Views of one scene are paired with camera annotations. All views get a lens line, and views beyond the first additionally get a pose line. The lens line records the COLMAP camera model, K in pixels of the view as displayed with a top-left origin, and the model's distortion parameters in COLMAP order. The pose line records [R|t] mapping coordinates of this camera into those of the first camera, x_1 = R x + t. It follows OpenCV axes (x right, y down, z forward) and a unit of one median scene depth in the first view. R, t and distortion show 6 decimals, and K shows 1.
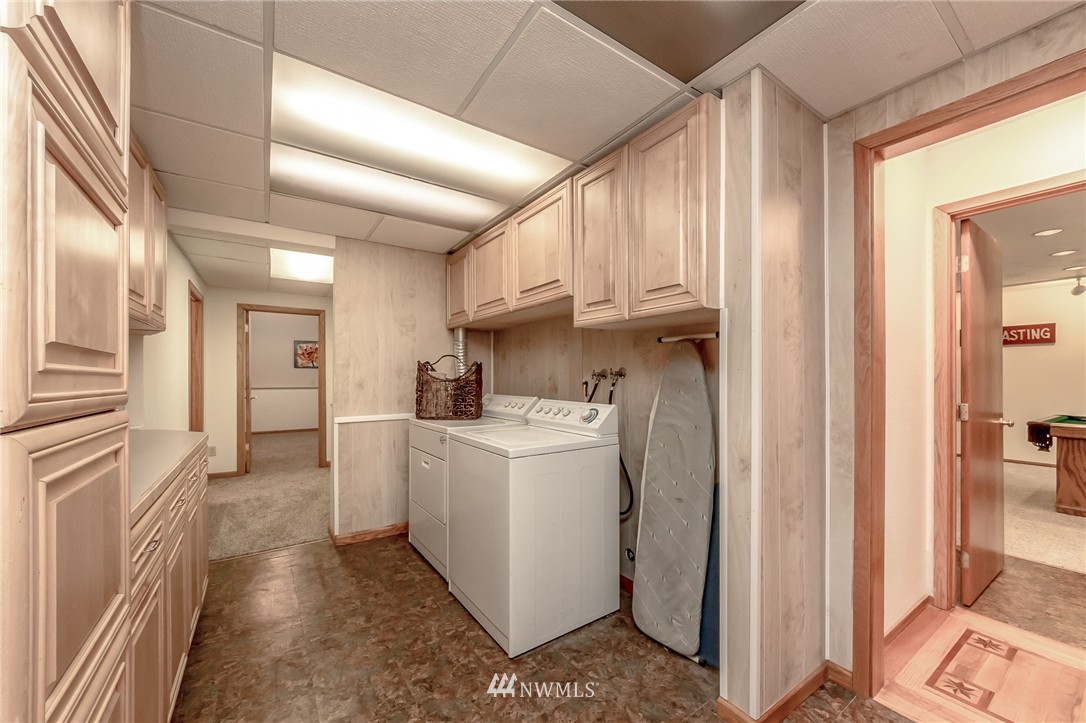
lens RADIAL K [[413.3, 0, 543.1], [0, 413.3, 378.0], [0, 0, 1]] dist [-0.000901, -0.000042]
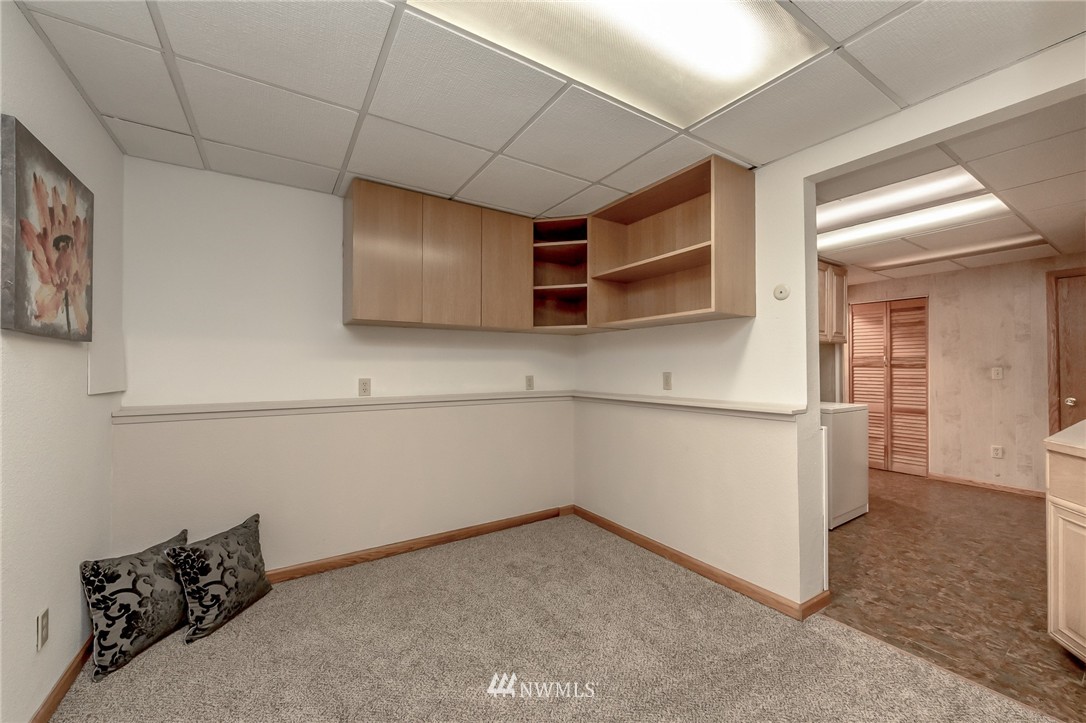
lens RADIAL K [[413.3, 0, 548.3], [0, 413.3, 363.7], [0, 0, 1]] dist [-0.000901, -0.000042]
pose [[0.023149, 0.014327, 0.999629, -0.662451], [0.002429, 0.999894, -0.014387, -0.000002], [-0.999729, 0.002762, 0.023112, 0.785752]]
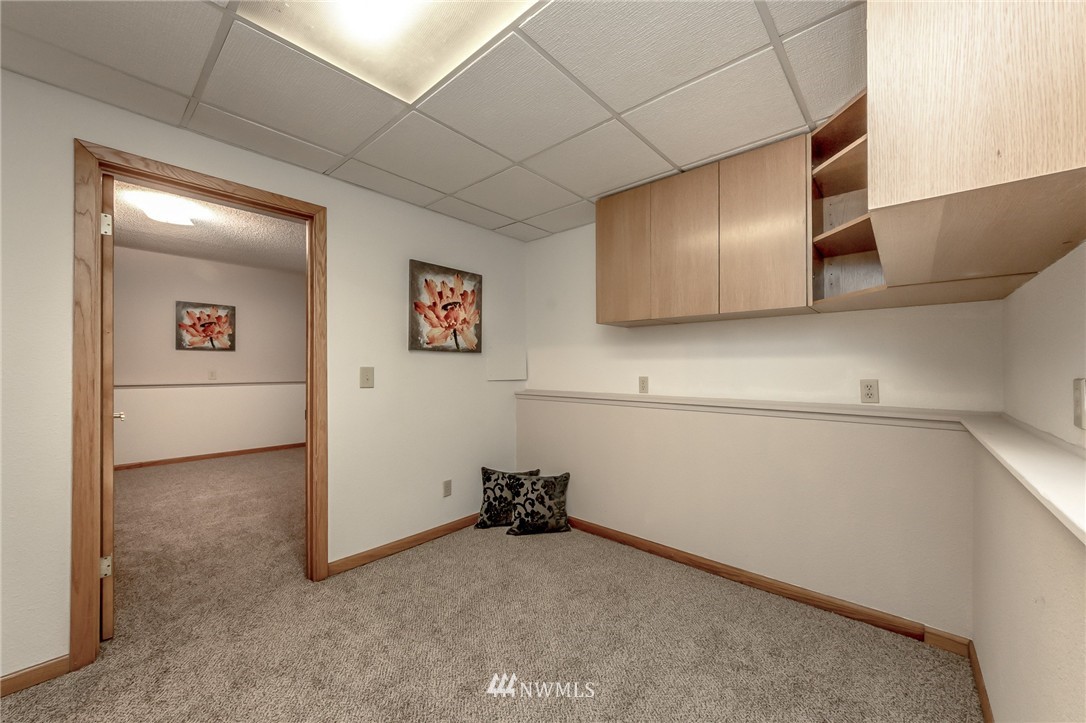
lens RADIAL K [[413.3, 0, 548.2], [0, 413.3, 365.7], [0, 0, 1]] dist [-0.000901, -0.000042]
pose [[0.968255, 0.006946, 0.249870, -0.416361], [-0.005040, 0.999953, -0.008268, 0.001278], [-0.249916, 0.006746, 0.968244, 0.536043]]
